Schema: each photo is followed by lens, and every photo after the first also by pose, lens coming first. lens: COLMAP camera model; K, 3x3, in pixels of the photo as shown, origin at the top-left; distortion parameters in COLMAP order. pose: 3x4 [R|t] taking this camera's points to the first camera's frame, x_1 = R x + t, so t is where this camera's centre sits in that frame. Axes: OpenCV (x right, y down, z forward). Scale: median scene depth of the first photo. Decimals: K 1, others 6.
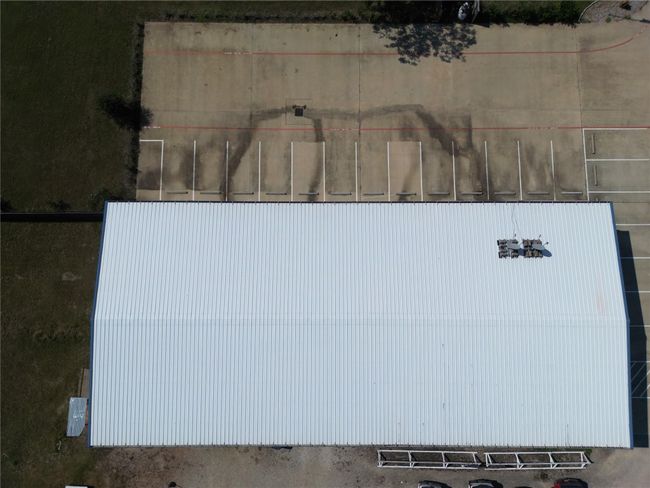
lens RADIAL K [[456.1, 0, 325.0], [0, 456.1, 244.0], [0, 0, 1]] dist [0.075528, -0.076378]
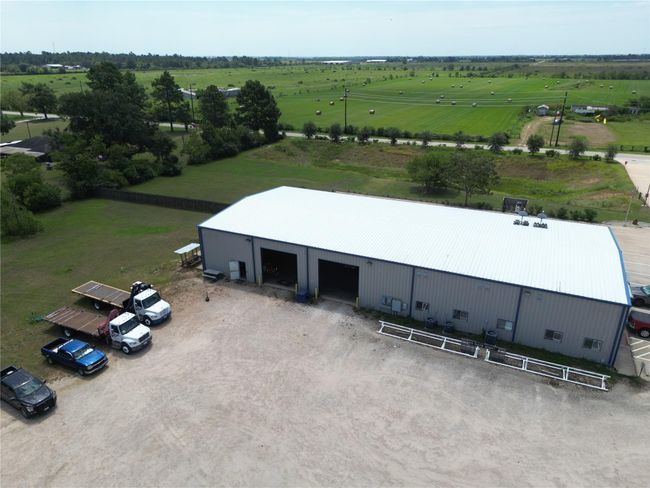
lens RADIAL K [[456.1, 0, 325.0], [0, 456.1, 244.0], [0, 0, 1]] dist [0.075528, -0.076378]
pose [[0.904654, 0.164271, -0.393212, 0.341142], [-0.422838, 0.460768, -0.780321, 1.114627], [0.052995, 0.872186, 0.486296, 0.285671]]
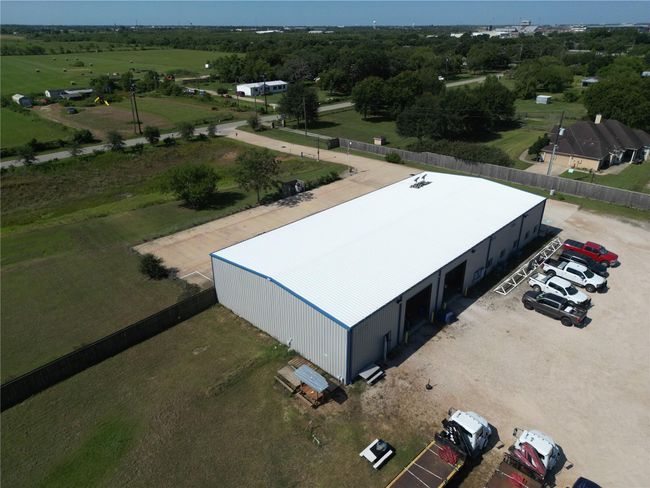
lens RADIAL K [[456.1, 0, 325.0], [0, 456.1, 244.0], [0, 0, 1]] dist [0.075528, -0.076378]
pose [[0.685005, -0.309796, 0.659390, -0.903459], [0.721987, 0.409769, -0.557516, 0.691249], [-0.097481, 0.857972, 0.504362, 0.260567]]
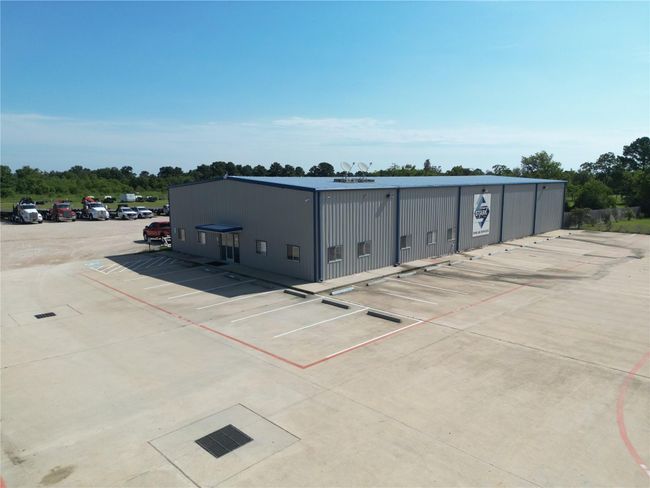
lens RADIAL K [[456.1, 0, 325.0], [0, 456.1, 244.0], [0, 0, 1]] dist [0.075528, -0.076378]
pose [[-0.714412, 0.108378, -0.691281, 0.921676], [-0.691573, 0.041002, 0.721142, -0.507771], [0.106499, 0.993264, 0.045659, 0.877086]]
